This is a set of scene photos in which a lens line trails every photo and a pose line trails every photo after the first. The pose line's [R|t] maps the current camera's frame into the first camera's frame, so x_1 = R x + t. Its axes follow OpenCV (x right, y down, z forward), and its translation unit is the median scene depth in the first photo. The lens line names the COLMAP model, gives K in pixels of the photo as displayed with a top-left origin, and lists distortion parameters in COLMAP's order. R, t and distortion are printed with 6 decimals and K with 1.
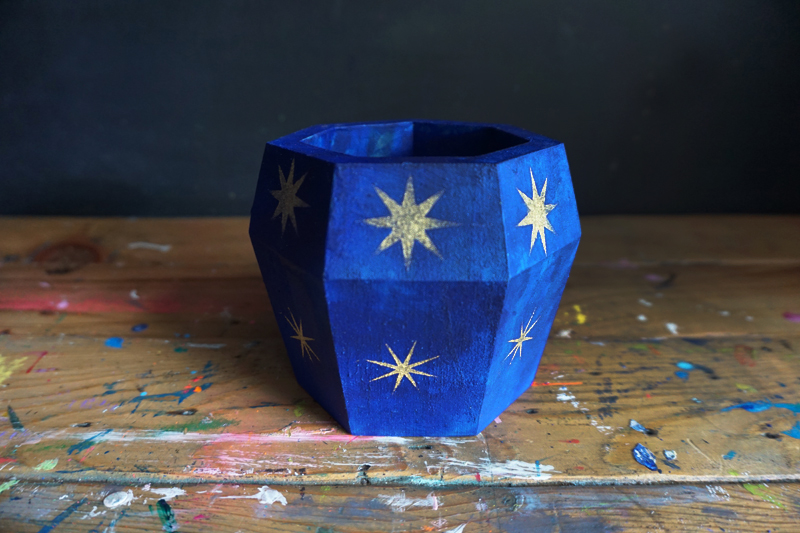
lens RADIAL K [[551.6, 0, 400.0], [0, 551.6, 266.5], [0, 0, 1]] dist [-0.062649, 0.036052]
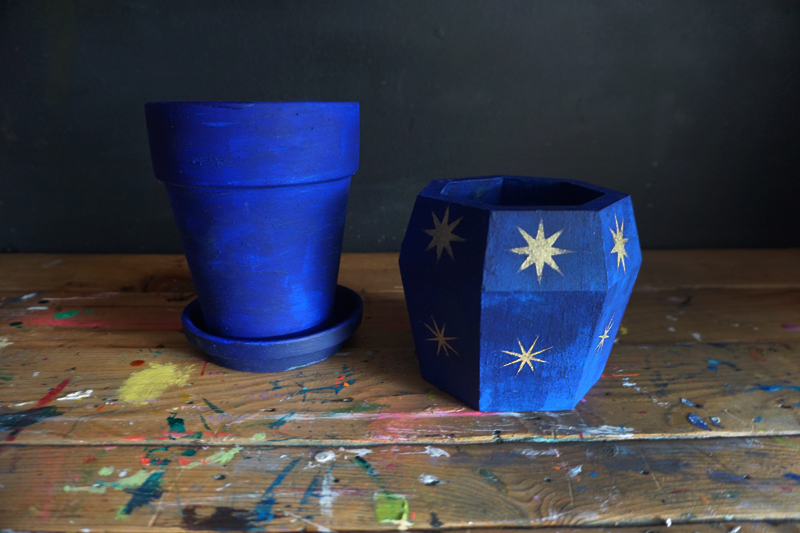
lens RADIAL K [[551.6, 0, 400.0], [0, 551.6, 266.5], [0, 0, 1]] dist [-0.062649, 0.036052]
pose [[0.999489, -0.008908, 0.030693, -0.346709], [0.011062, 0.997434, -0.070730, 0.052184], [-0.029984, 0.071033, 0.997023, -0.376272]]
